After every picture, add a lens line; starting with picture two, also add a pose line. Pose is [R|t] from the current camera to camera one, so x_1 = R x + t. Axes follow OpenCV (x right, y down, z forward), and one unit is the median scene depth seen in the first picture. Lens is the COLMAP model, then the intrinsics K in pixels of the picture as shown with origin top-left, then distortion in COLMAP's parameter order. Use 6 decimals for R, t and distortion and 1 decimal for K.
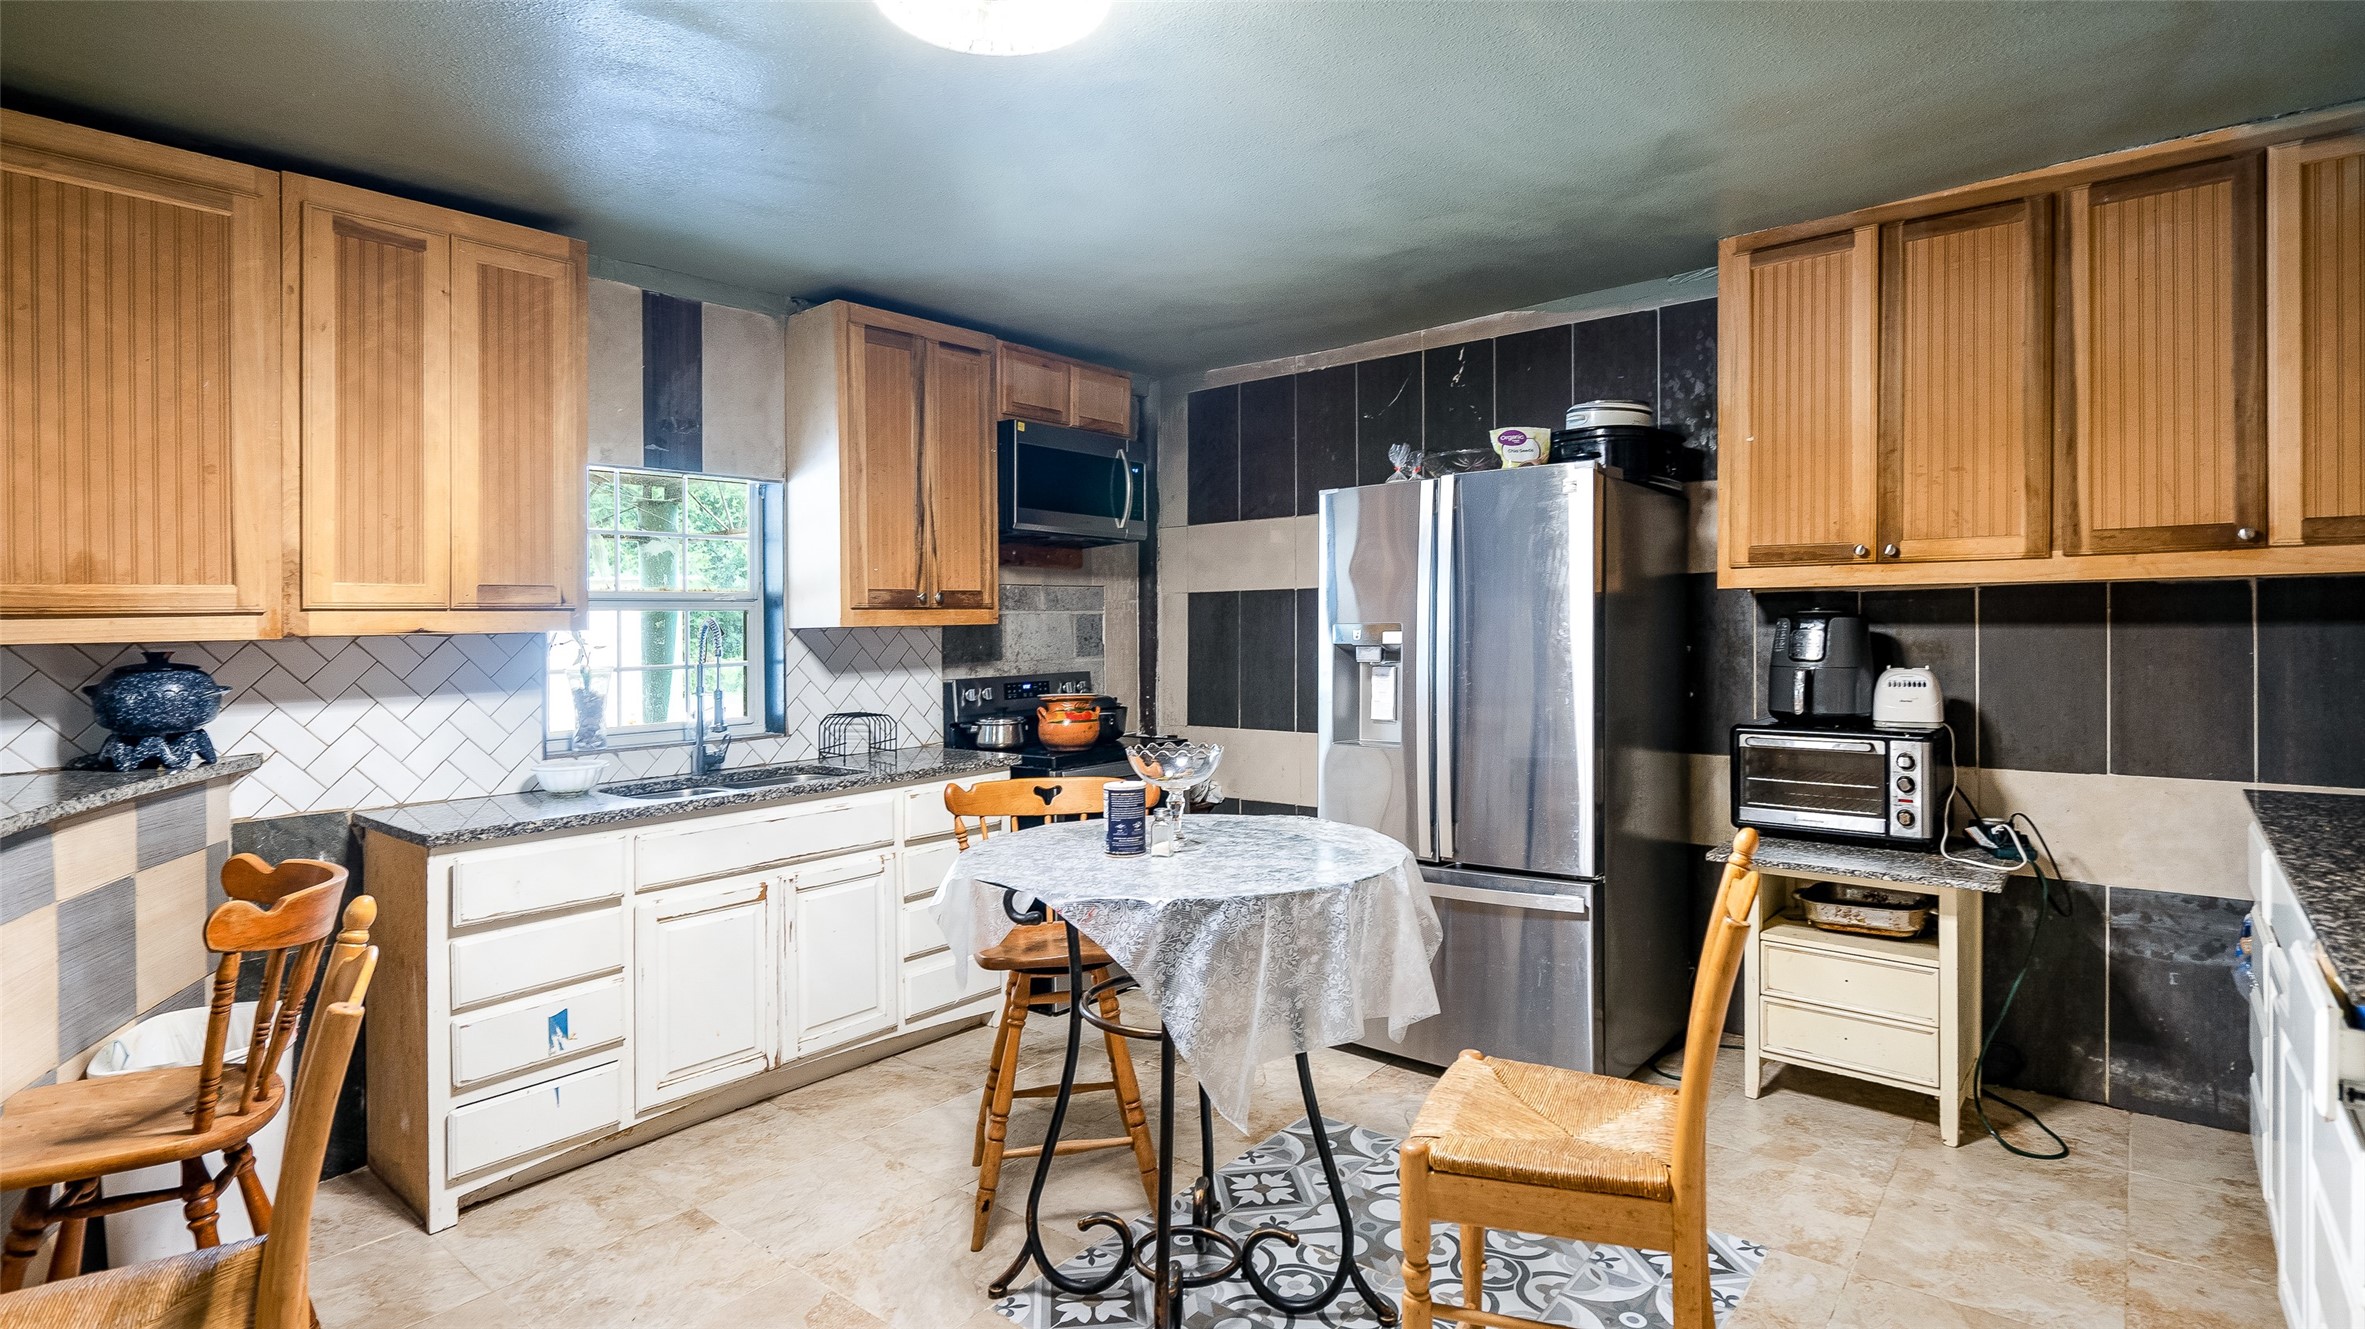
lens RADIAL K [[1144.0, 0, 1196.2], [0, 1144.0, 663.8], [0, 0, 1]] dist [-0.001942, 0.000384]
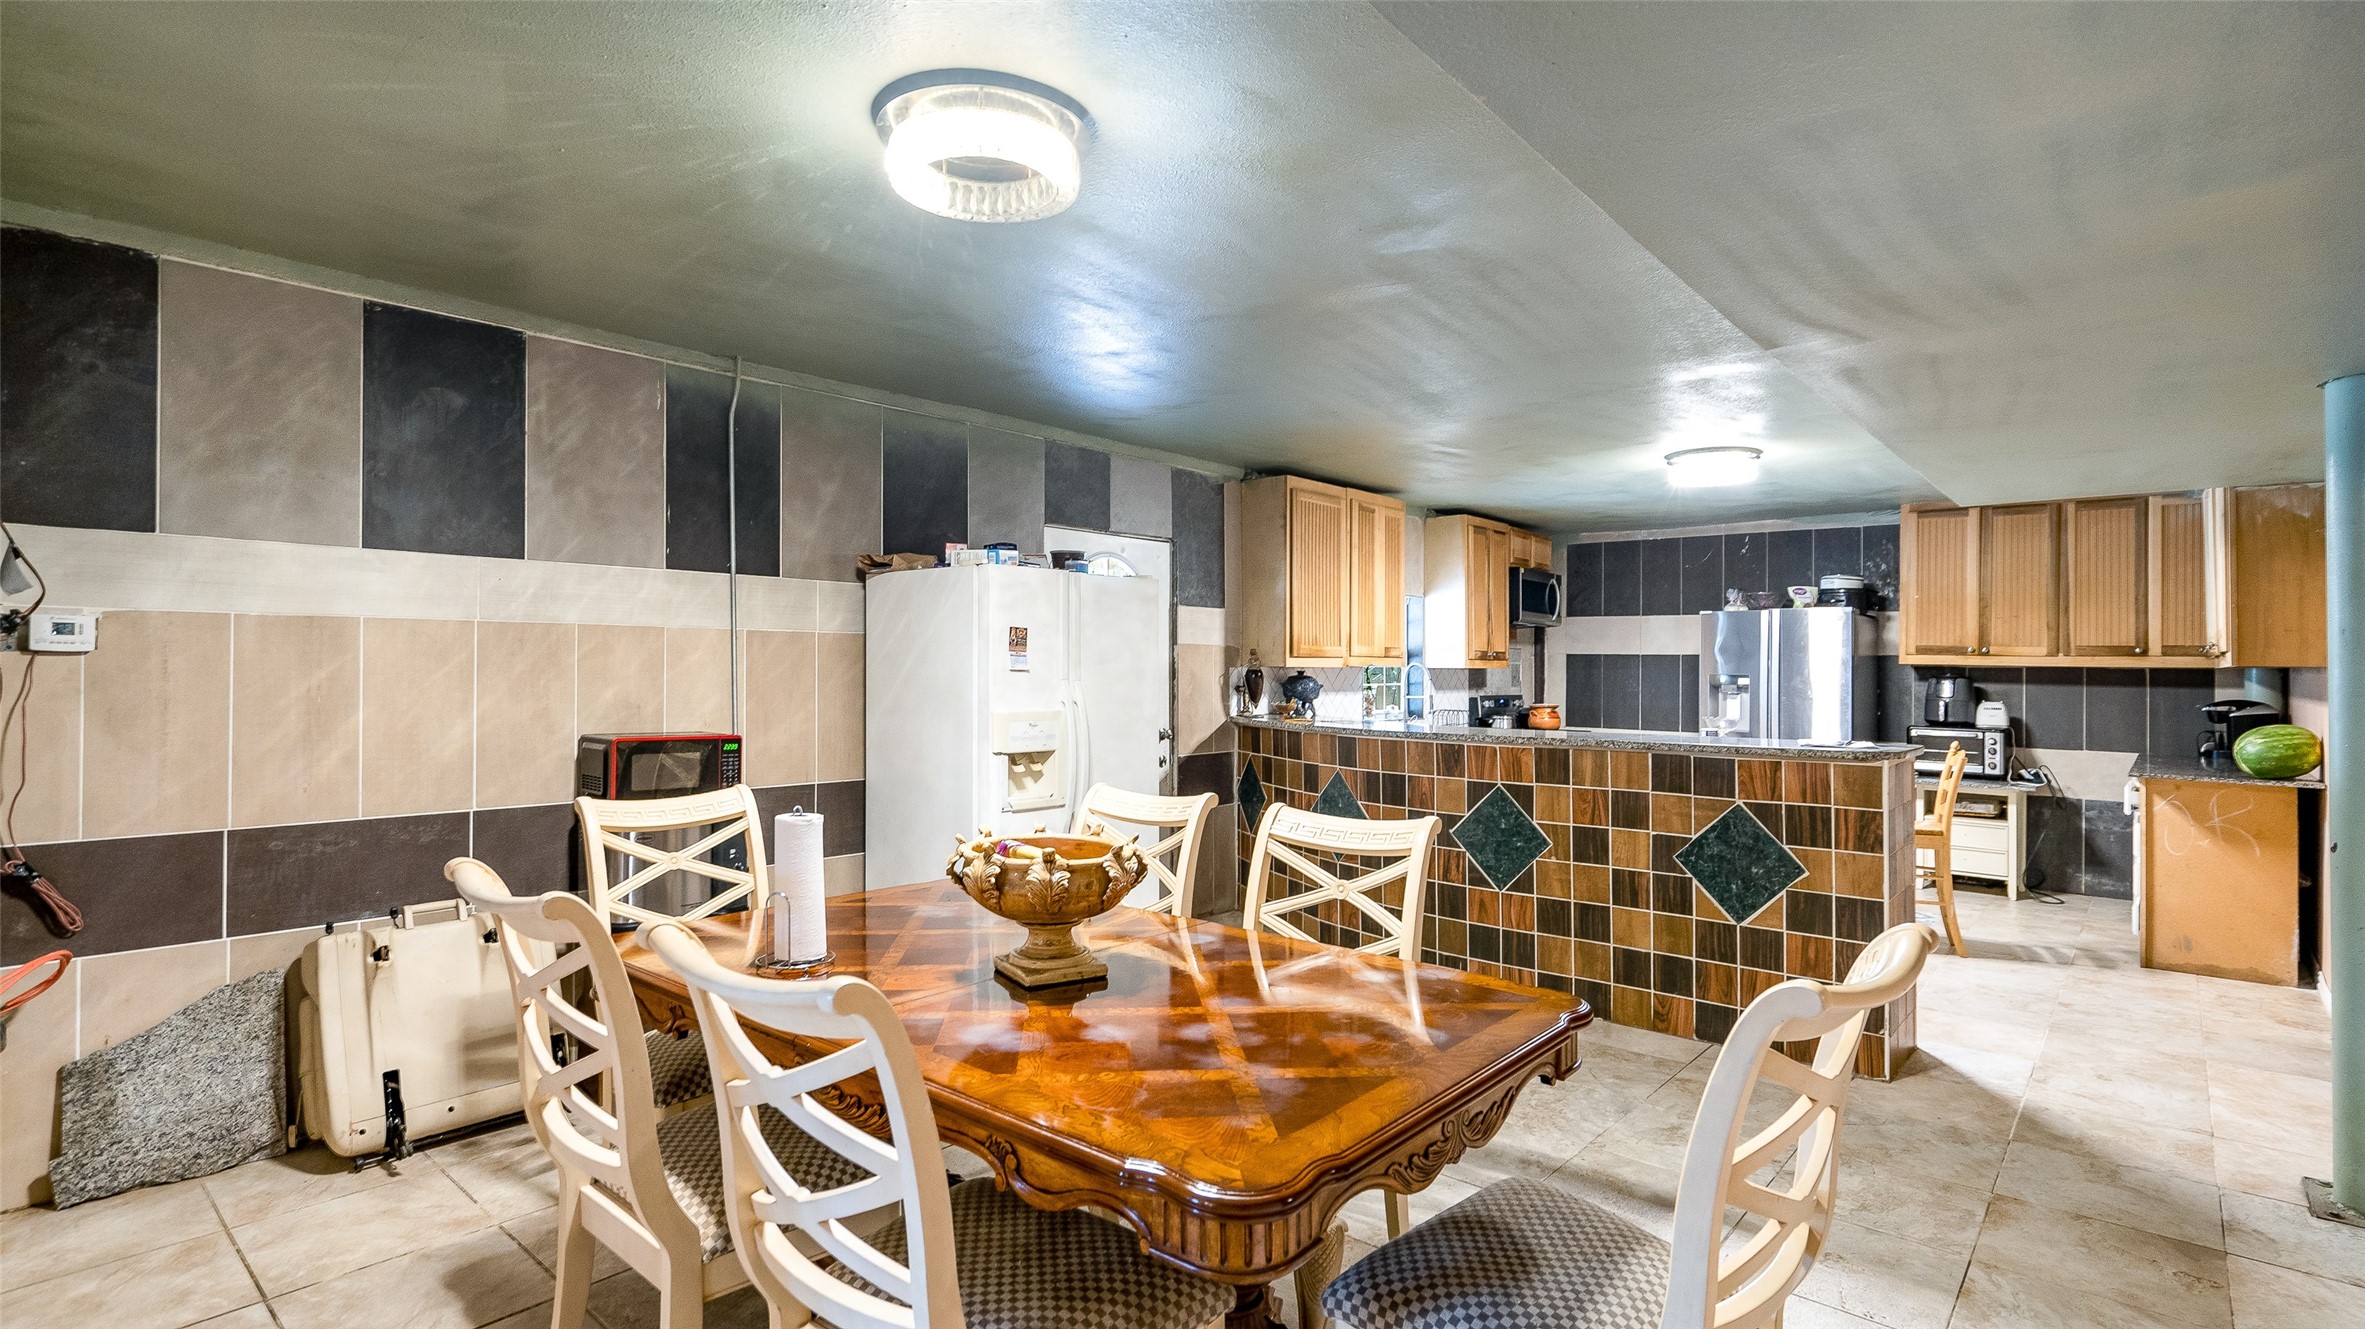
lens RADIAL K [[1084.4, 0, 1167.6], [0, 1084.4, 664.6], [0, 0, 1]] dist [0.004710, 0.000157]
pose [[0.997946, 0.031630, -0.055701, -0.900353], [-0.033629, 0.998810, -0.035324, 0.061505], [0.054518, 0.037125, 0.997822, -1.256383]]
